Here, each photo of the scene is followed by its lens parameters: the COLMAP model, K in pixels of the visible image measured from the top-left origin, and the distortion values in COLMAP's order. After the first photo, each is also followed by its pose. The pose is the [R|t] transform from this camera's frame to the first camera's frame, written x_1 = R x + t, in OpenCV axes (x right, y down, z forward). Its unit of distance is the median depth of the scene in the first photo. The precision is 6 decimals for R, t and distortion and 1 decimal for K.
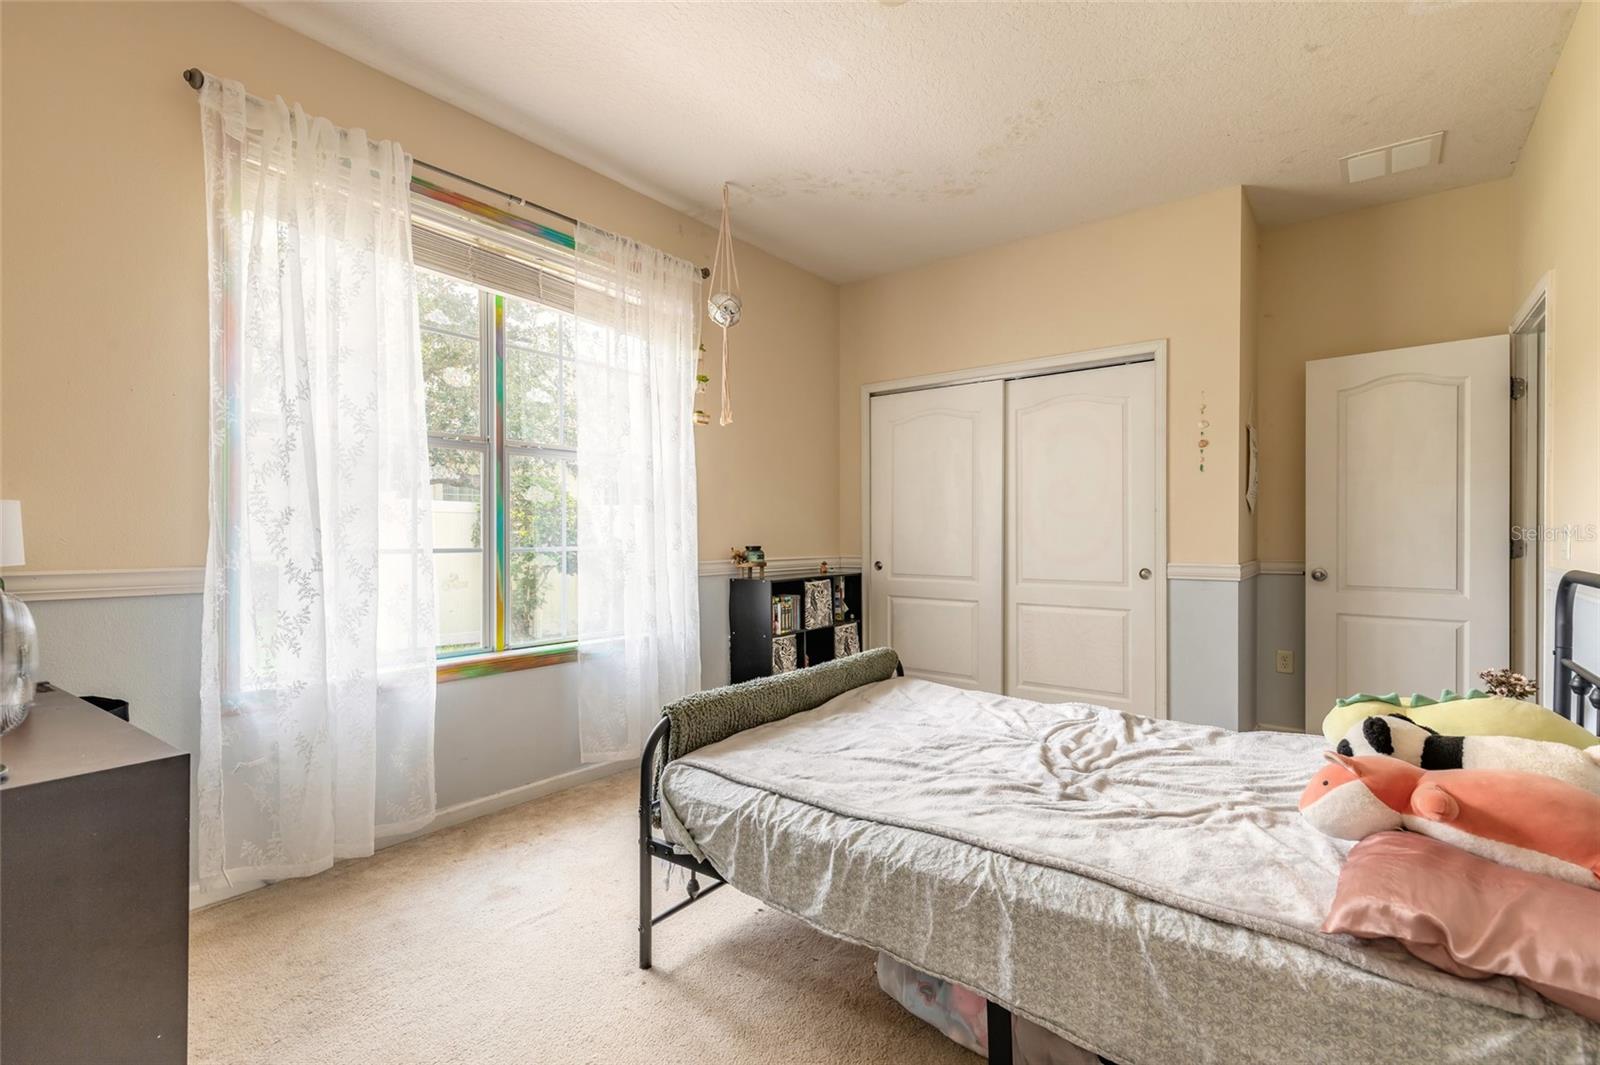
lens RADIAL K [[730.2, 0, 800.9], [0, 730.2, 534.4], [0, 0, 1]] dist [0.007765, -0.001643]
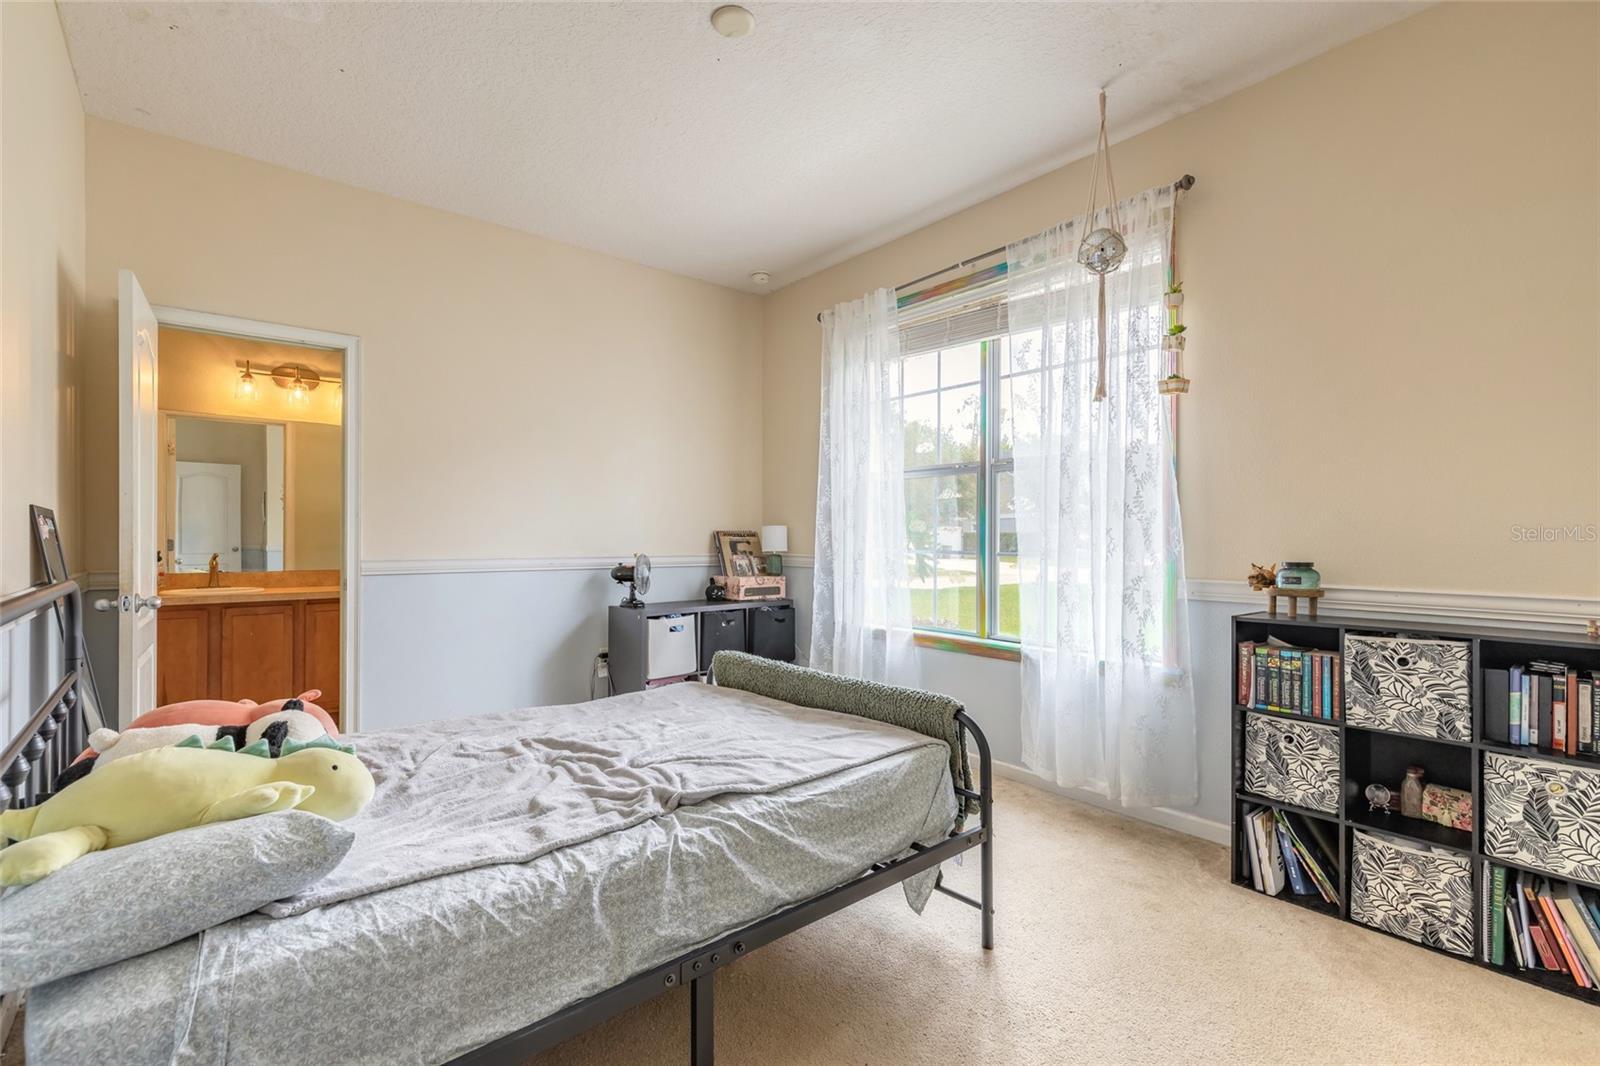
lens RADIAL K [[730.2, 0, 800.6], [0, 730.2, 536.8], [0, 0, 1]] dist [0.007765, -0.001643]
pose [[-0.225778, -0.003118, -0.974174, 0.774987], [-0.008081, 0.999966, -0.001328, -0.001037], [0.974145, 0.007573, -0.225796, 0.926332]]
